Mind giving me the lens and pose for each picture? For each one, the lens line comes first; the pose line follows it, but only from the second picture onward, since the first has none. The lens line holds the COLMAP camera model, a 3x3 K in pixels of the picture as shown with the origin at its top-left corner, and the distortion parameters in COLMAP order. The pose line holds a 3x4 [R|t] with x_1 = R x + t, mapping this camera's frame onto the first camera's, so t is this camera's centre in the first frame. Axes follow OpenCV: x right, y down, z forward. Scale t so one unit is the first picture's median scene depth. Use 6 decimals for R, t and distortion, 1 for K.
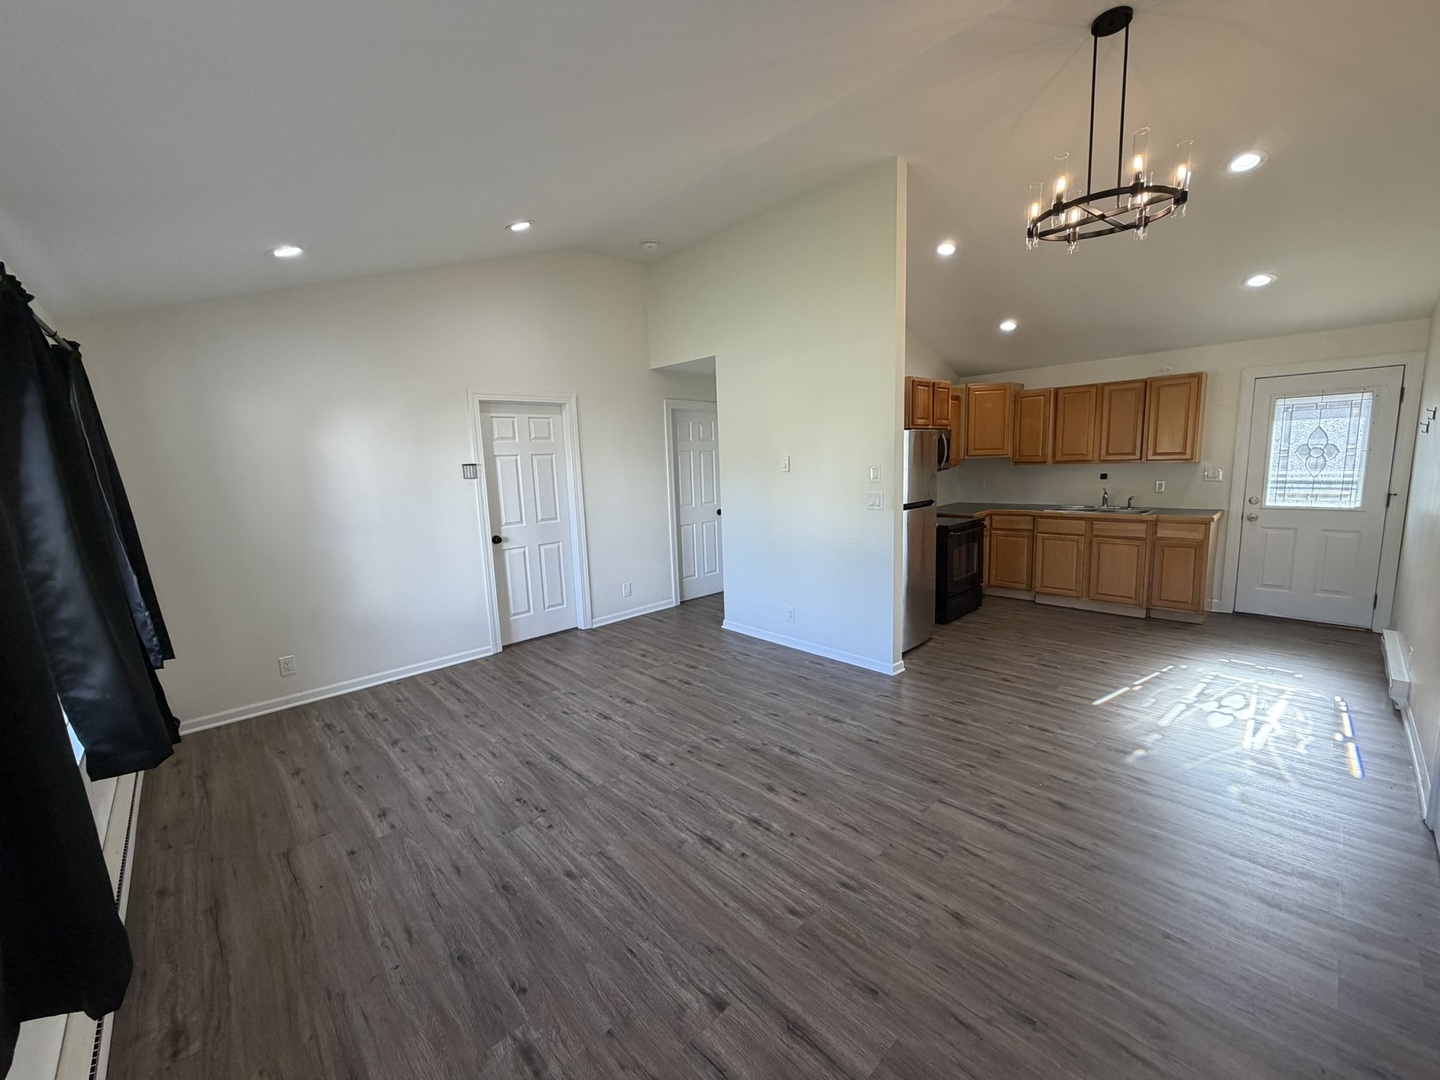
lens RADIAL K [[572.7, 0, 718.7], [0, 572.7, 537.5], [0, 0, 1]] dist [0.000613, -0.000237]
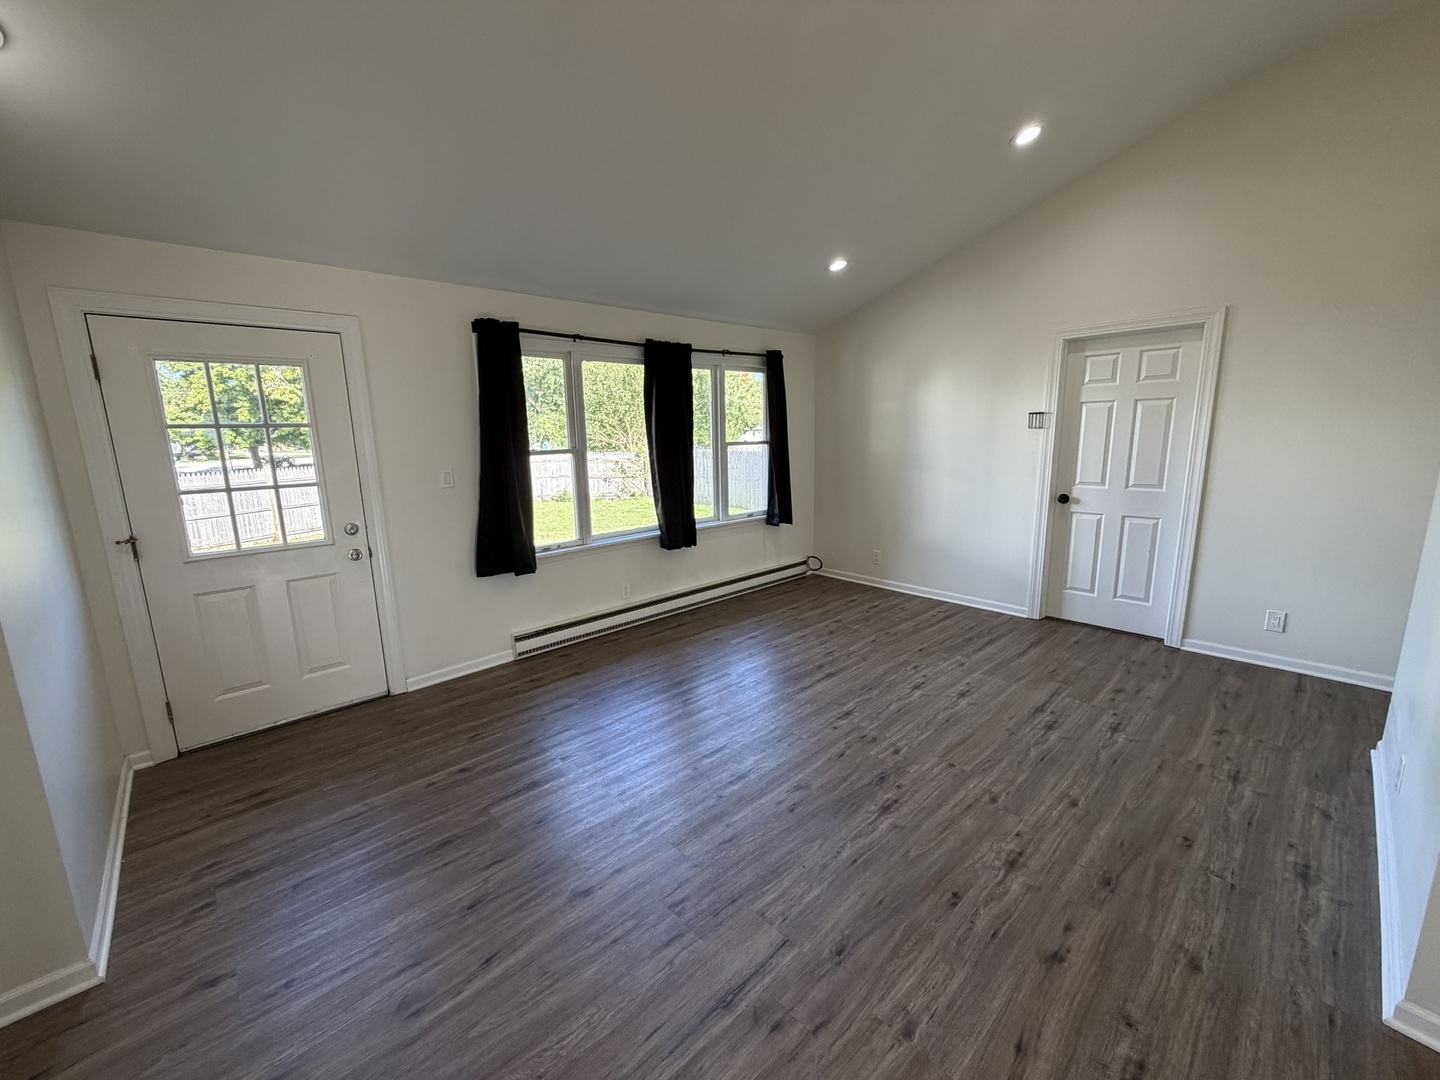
lens RADIAL K [[572.7, 0, 713.3], [0, 572.7, 539.0], [0, 0, 1]] dist [0.000613, -0.000237]
pose [[-0.013378, 0.220845, -0.975217, 0.528291], [-0.117452, 0.968206, 0.220869, -0.072342], [0.992988, 0.117496, 0.012986, 0.483485]]
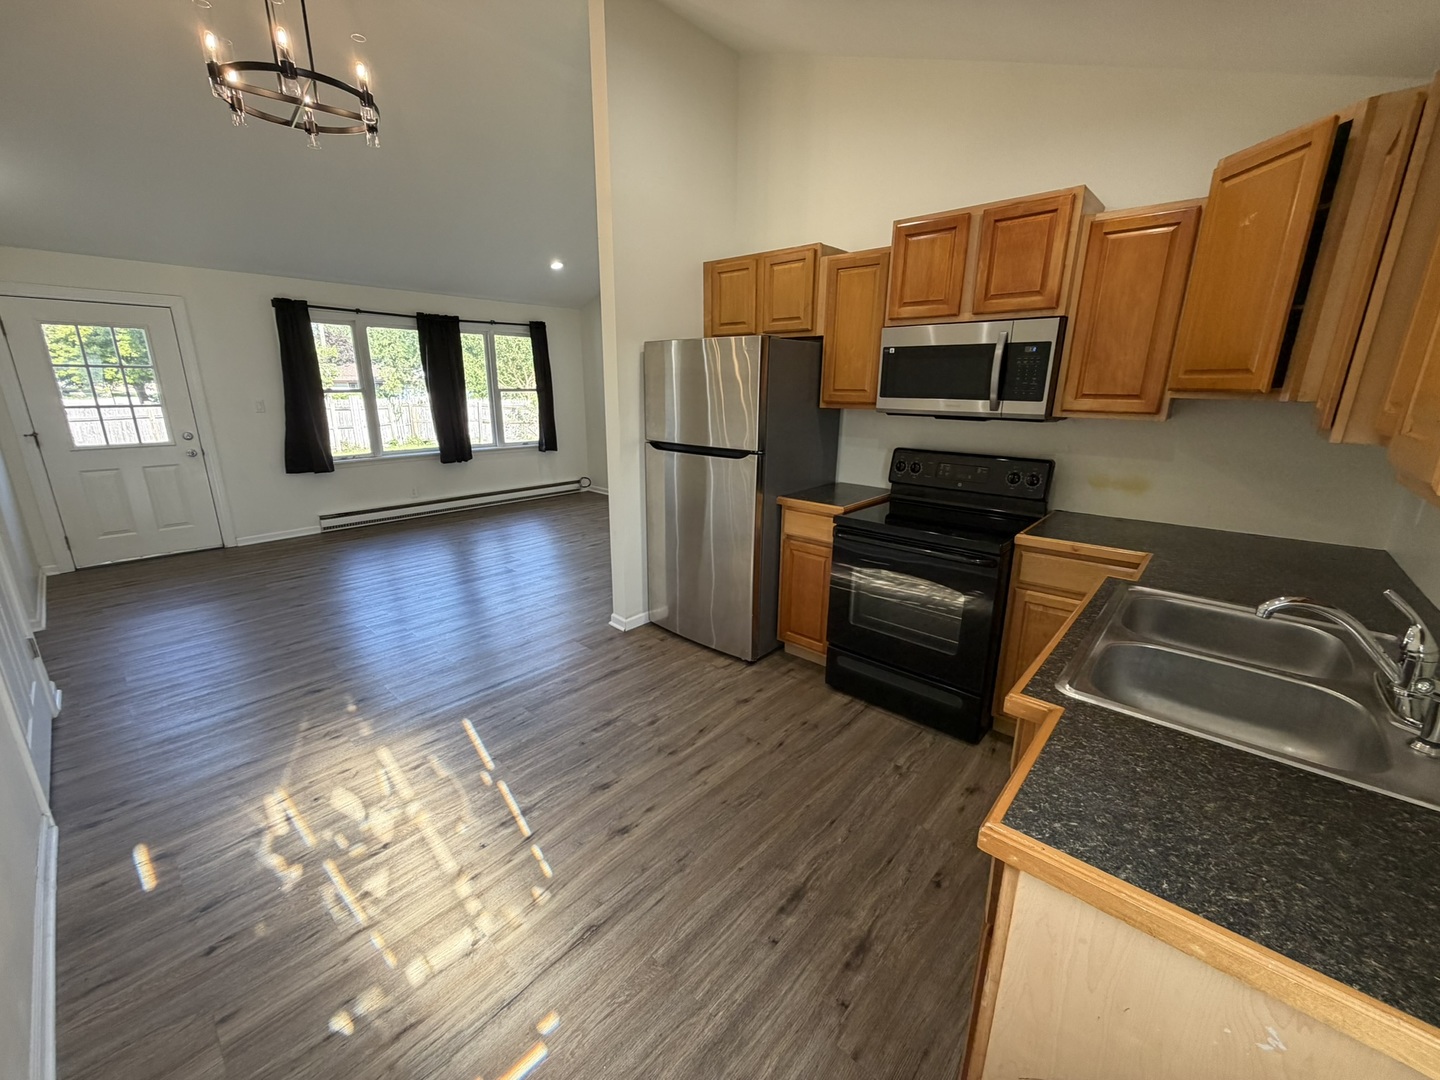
lens RADIAL K [[572.7, 0, 713.7], [0, 572.7, 540.3], [0, 0, 1]] dist [0.000613, -0.000237]
pose [[0.081143, 0.299662, -0.950589, 1.018076], [-0.150484, 0.946484, 0.285523, -0.150314], [0.985277, 0.119880, 0.121895, 0.922459]]
